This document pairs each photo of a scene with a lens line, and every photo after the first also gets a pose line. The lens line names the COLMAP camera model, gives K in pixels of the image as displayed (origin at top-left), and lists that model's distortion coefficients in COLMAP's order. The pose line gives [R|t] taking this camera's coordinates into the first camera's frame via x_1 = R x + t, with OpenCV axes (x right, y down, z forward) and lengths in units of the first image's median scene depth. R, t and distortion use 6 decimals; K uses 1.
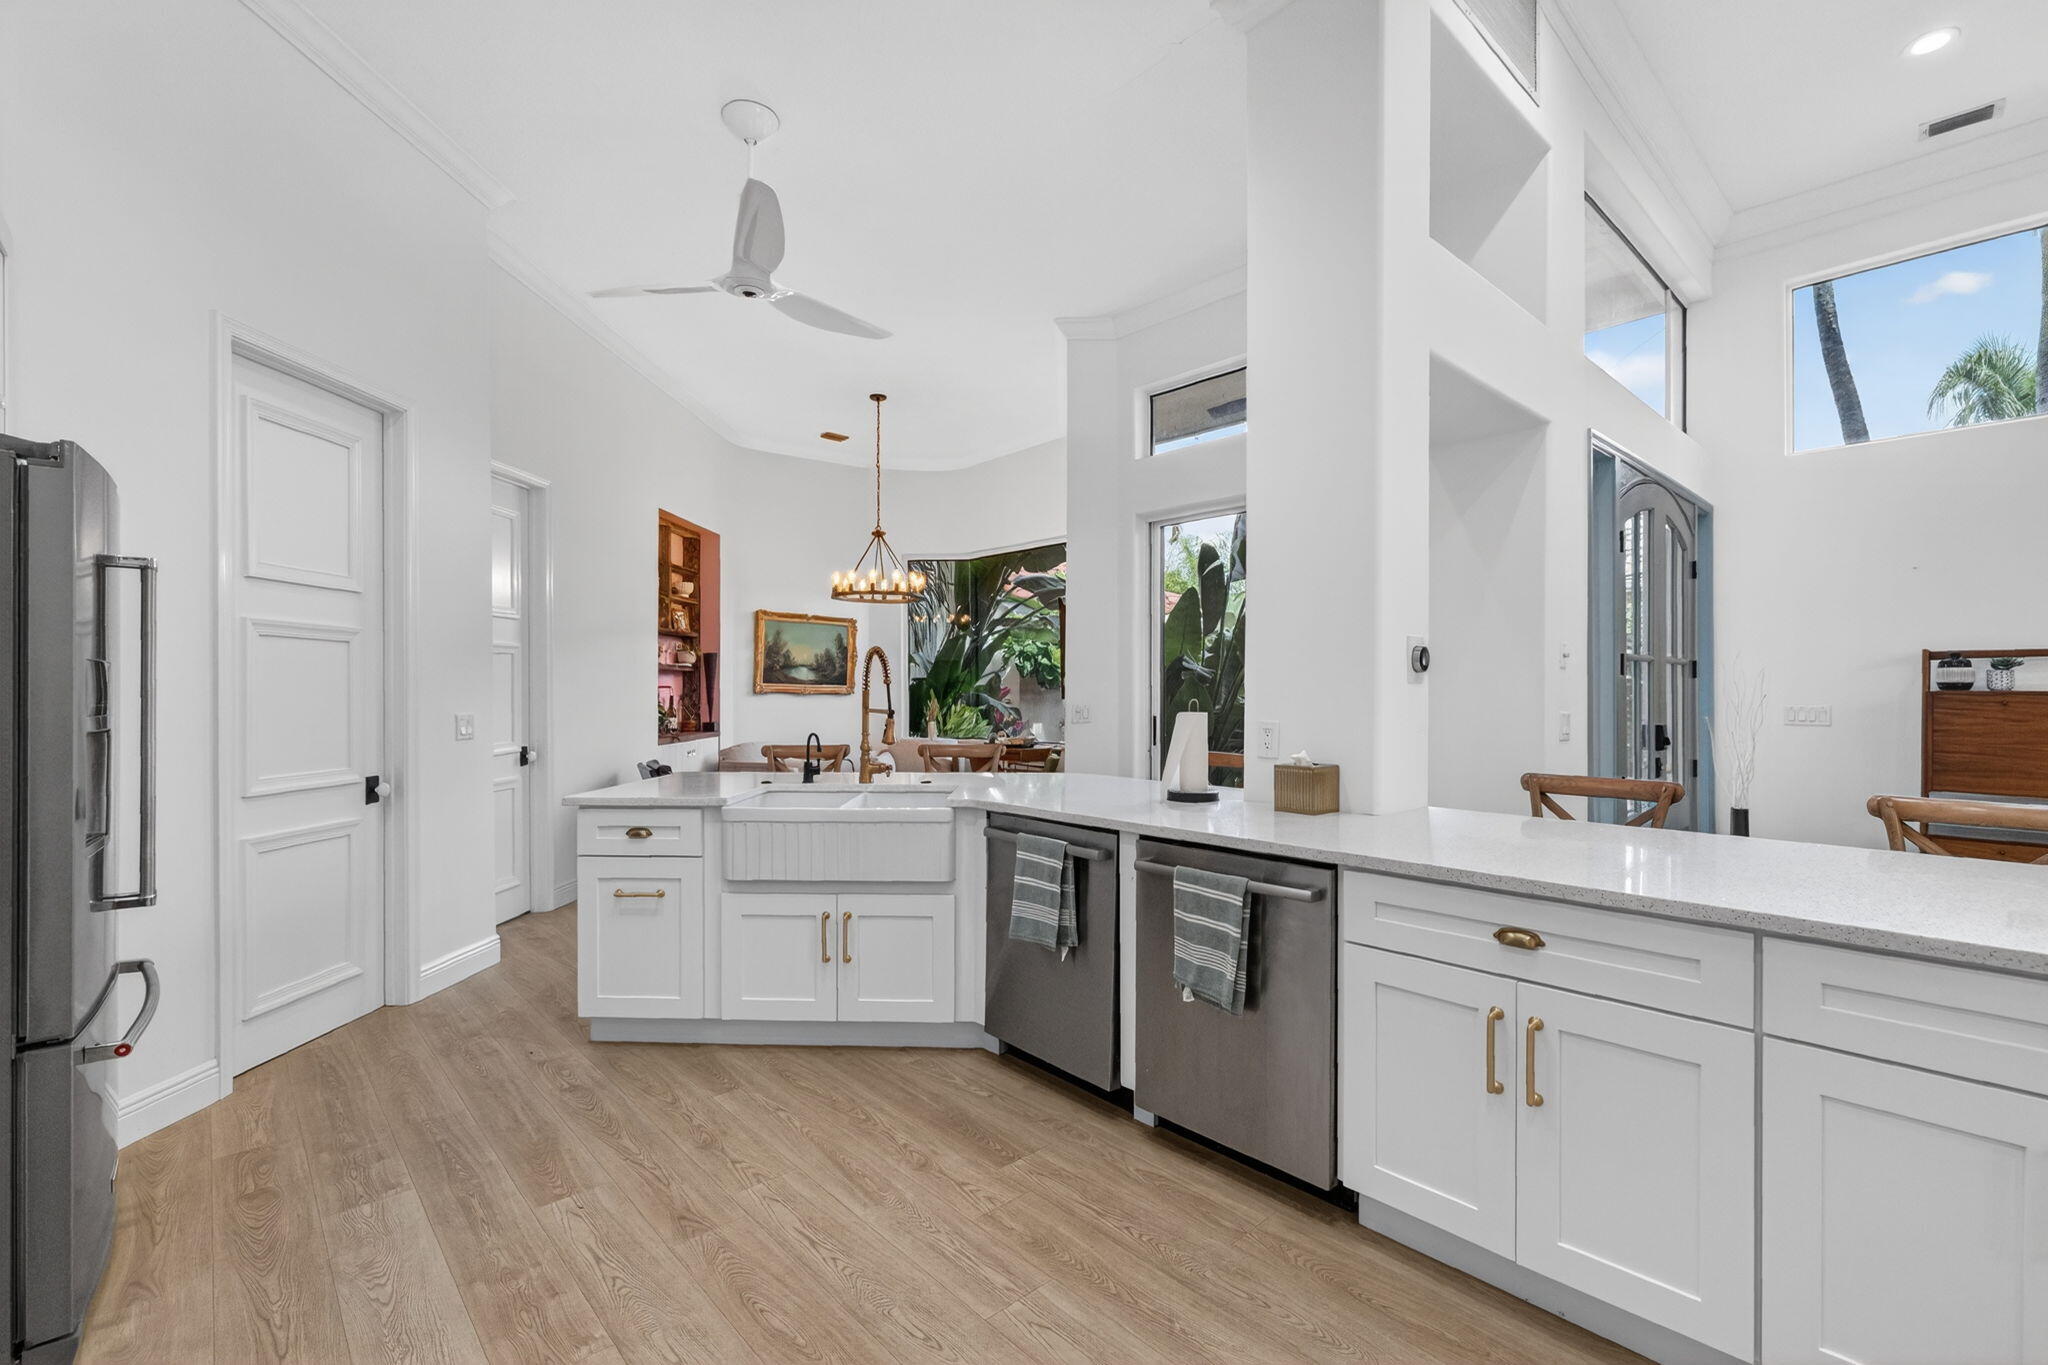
lens RADIAL K [[886.8, 0, 1014.9], [0, 886.8, 686.1], [0, 0, 1]] dist [-0.002299, 0.000584]
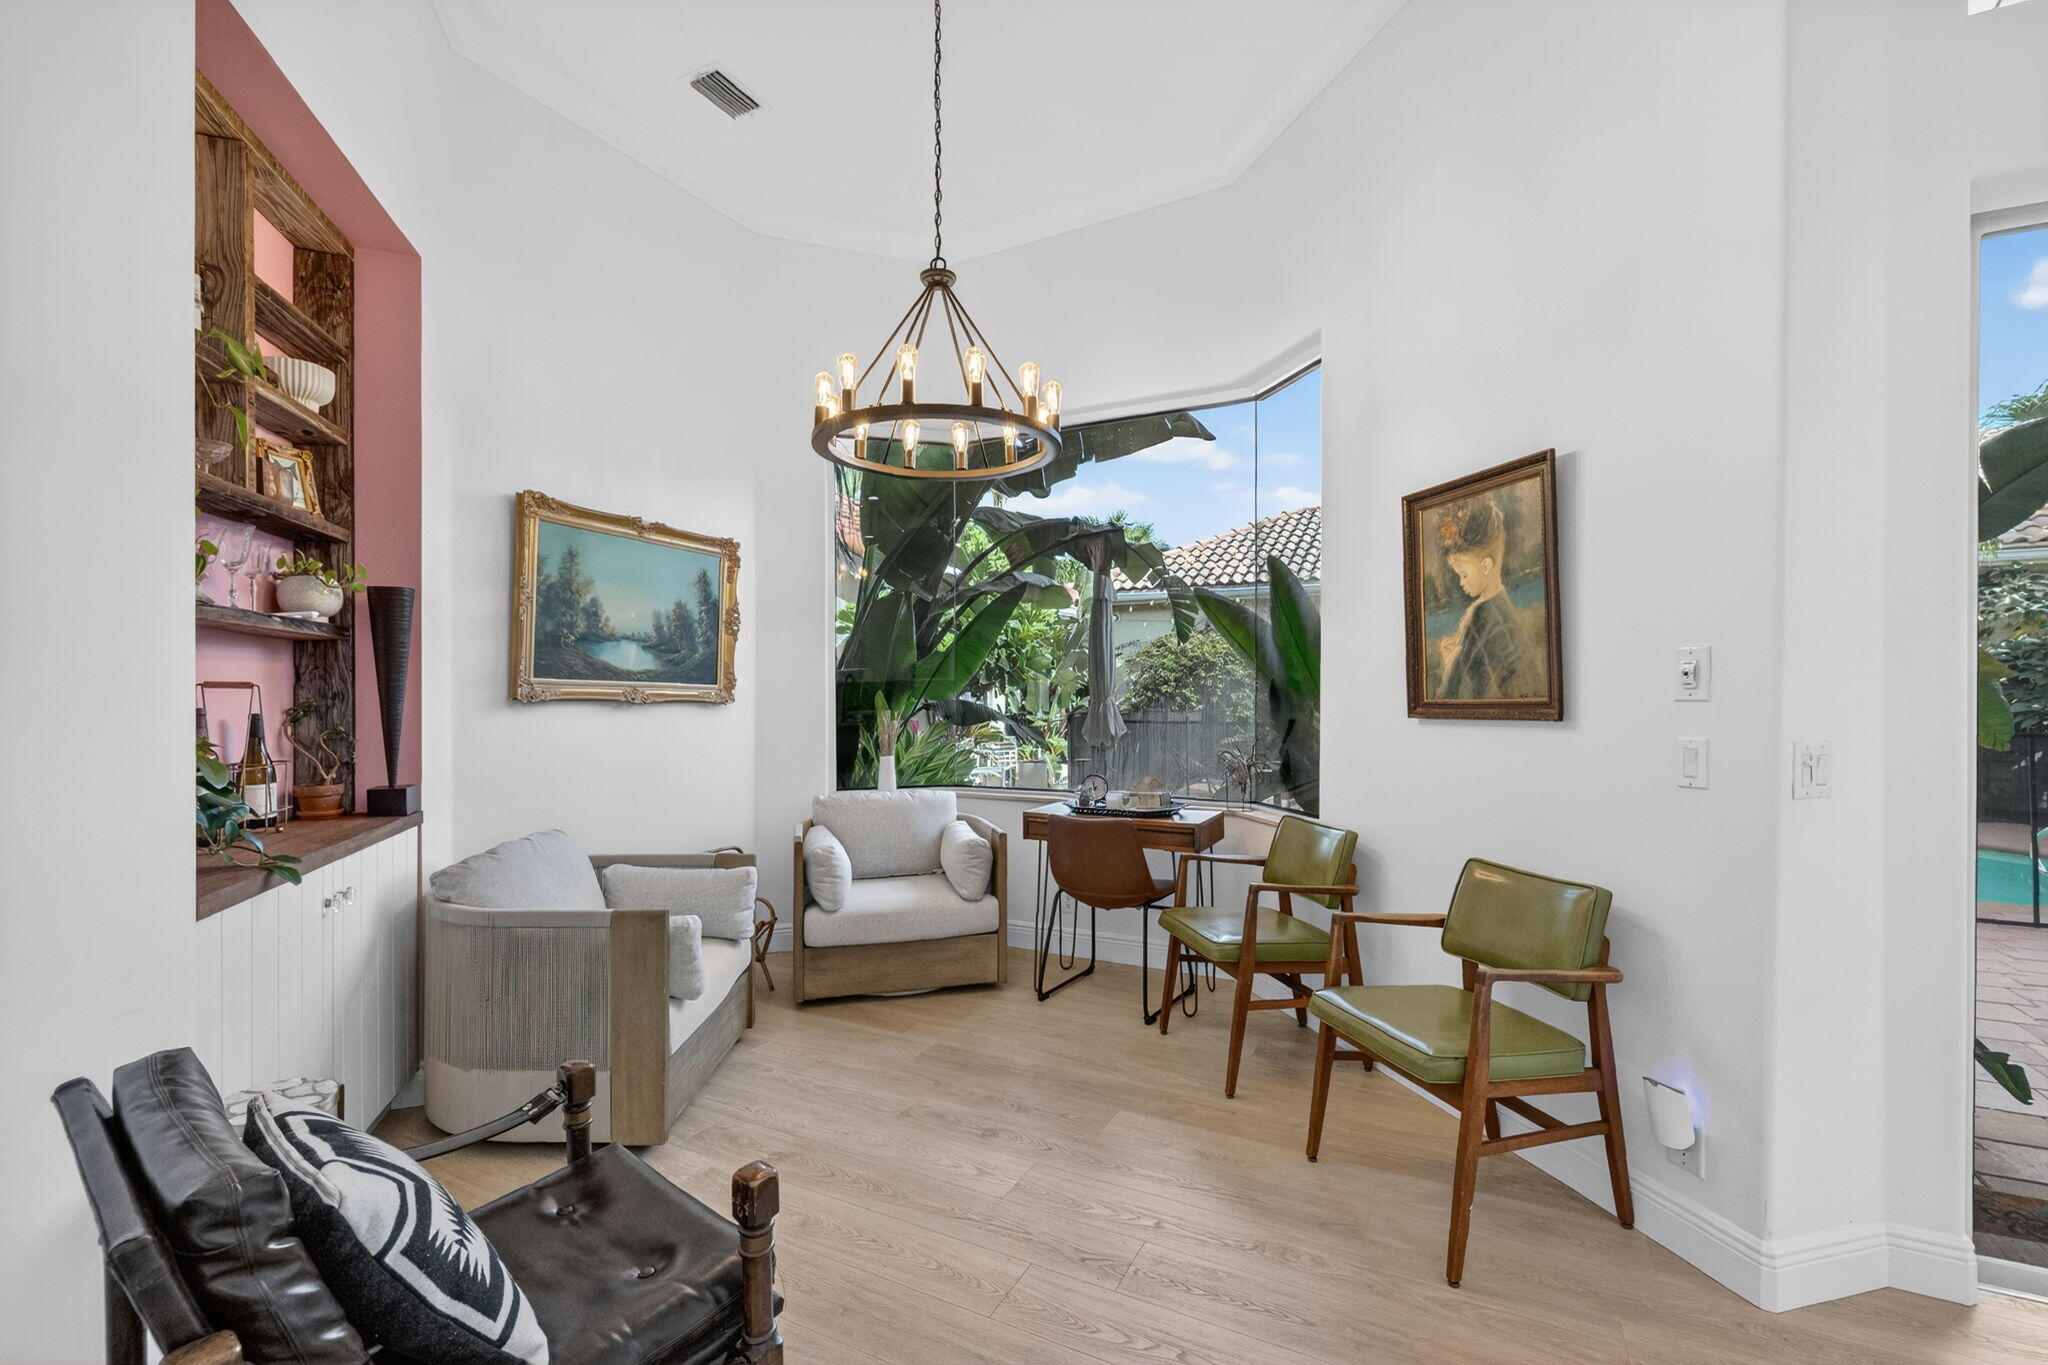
lens RADIAL K [[886.8, 0, 1035.5], [0, 886.8, 690.4], [0, 0, 1]] dist [-0.002299, 0.000584]
pose [[0.931784, -0.003291, 0.362999, -0.235886], [0.003438, 0.999994, 0.000243, 0.003756], [-0.362998, 0.001022, 0.931789, 0.590221]]
